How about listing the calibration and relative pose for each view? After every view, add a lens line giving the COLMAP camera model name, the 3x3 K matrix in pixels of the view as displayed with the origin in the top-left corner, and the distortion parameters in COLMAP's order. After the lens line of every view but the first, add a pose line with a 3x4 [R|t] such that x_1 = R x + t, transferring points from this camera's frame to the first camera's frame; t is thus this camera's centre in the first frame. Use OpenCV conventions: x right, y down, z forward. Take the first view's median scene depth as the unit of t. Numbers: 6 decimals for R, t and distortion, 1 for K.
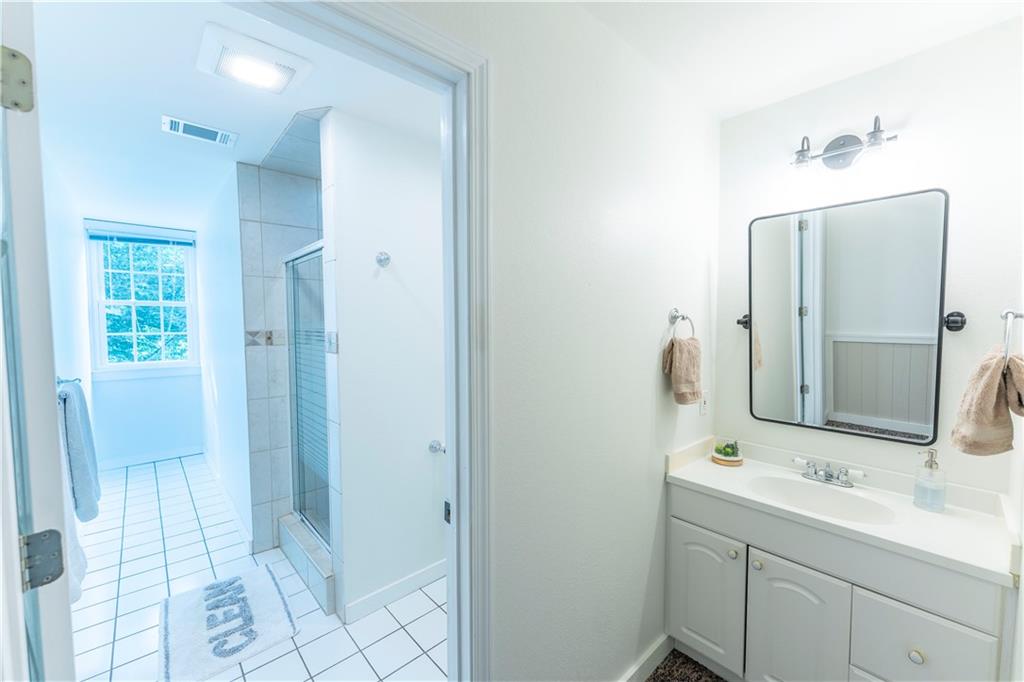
lens RADIAL K [[410.8, 0, 512.3], [0, 410.8, 342.9], [0, 0, 1]] dist [-0.000436, 0.000023]
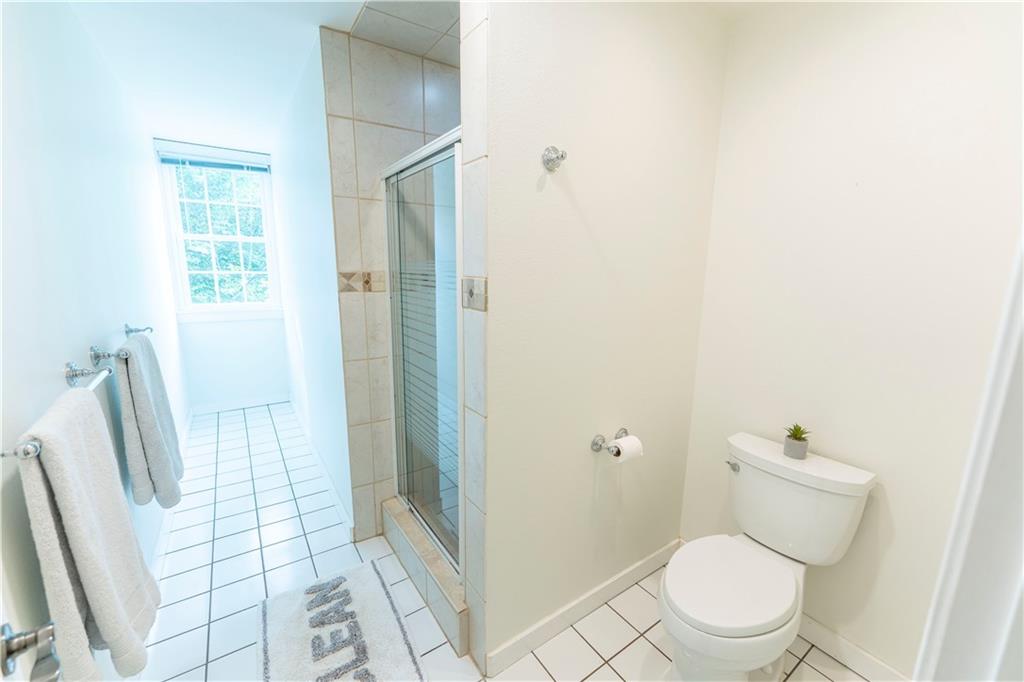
lens RADIAL K [[410.8, 0, 512.3], [0, 410.8, 342.9], [0, 0, 1]] dist [-0.000436, 0.000023]
pose [[0.990376, 0.042305, -0.131779, -0.220258], [-0.024453, 0.990646, 0.134252, -0.008703], [0.136225, -0.129737, 0.982146, 0.274411]]
